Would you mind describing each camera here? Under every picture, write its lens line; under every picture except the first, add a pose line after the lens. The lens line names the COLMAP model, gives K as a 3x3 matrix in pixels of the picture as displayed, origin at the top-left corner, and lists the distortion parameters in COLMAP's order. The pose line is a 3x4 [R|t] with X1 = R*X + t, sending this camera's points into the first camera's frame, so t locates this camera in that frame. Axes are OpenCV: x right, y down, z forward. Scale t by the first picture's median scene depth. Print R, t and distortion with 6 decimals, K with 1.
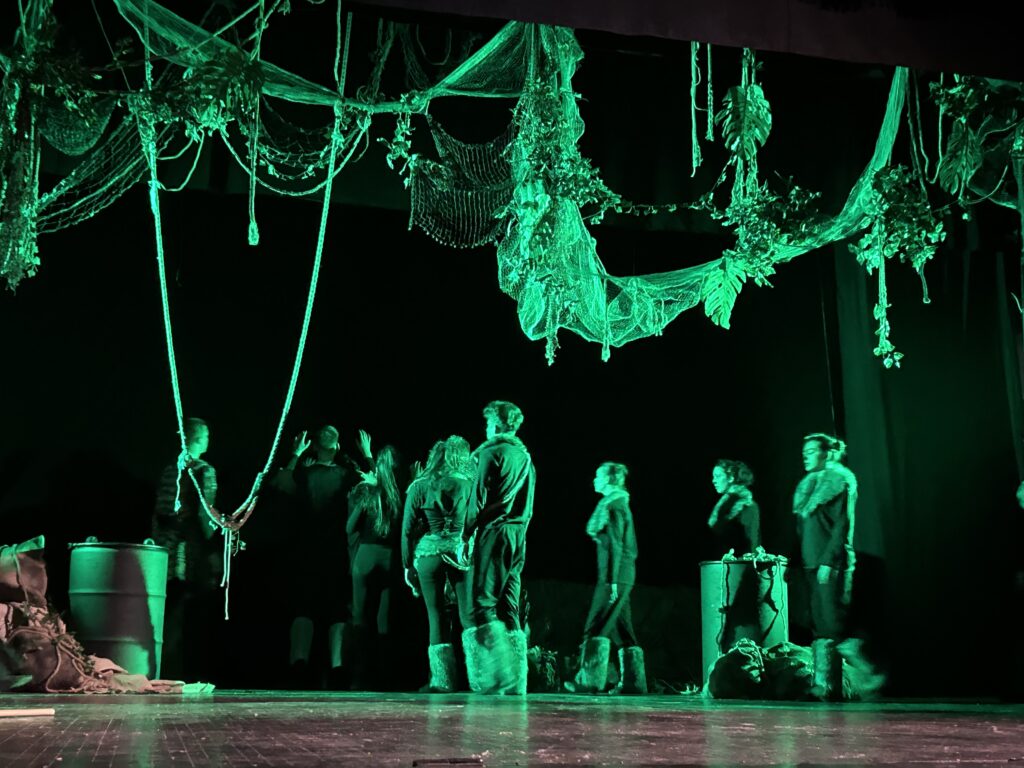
lens RADIAL K [[1424.9, 0, 496.5], [0, 1424.9, 398.1], [0, 0, 1]] dist [0.084087, 0.000000]
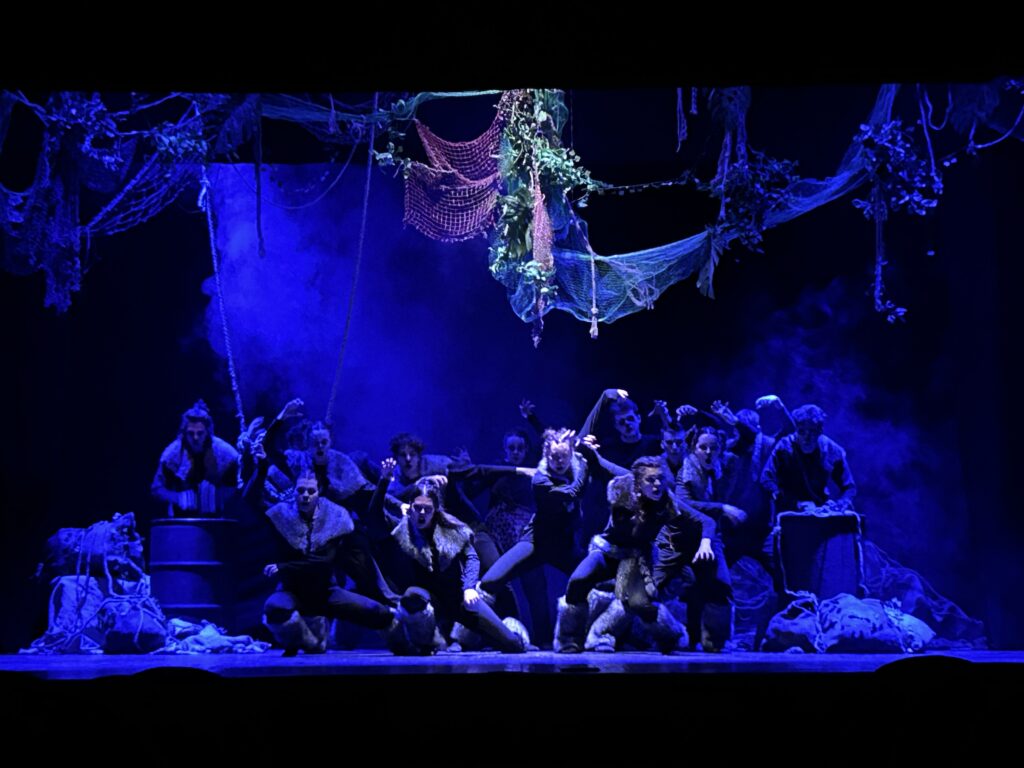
lens RADIAL K [[2409.0, 0, 512.3], [0, 2409.0, 384.0], [0, 0, 1]] dist [0.189073, 0.000000]
pose [[0.963279, -0.045188, -0.264672, 0.478678], [0.066101, 0.995309, 0.070645, -0.119980], [0.260238, -0.085546, 0.961747, -0.724138]]
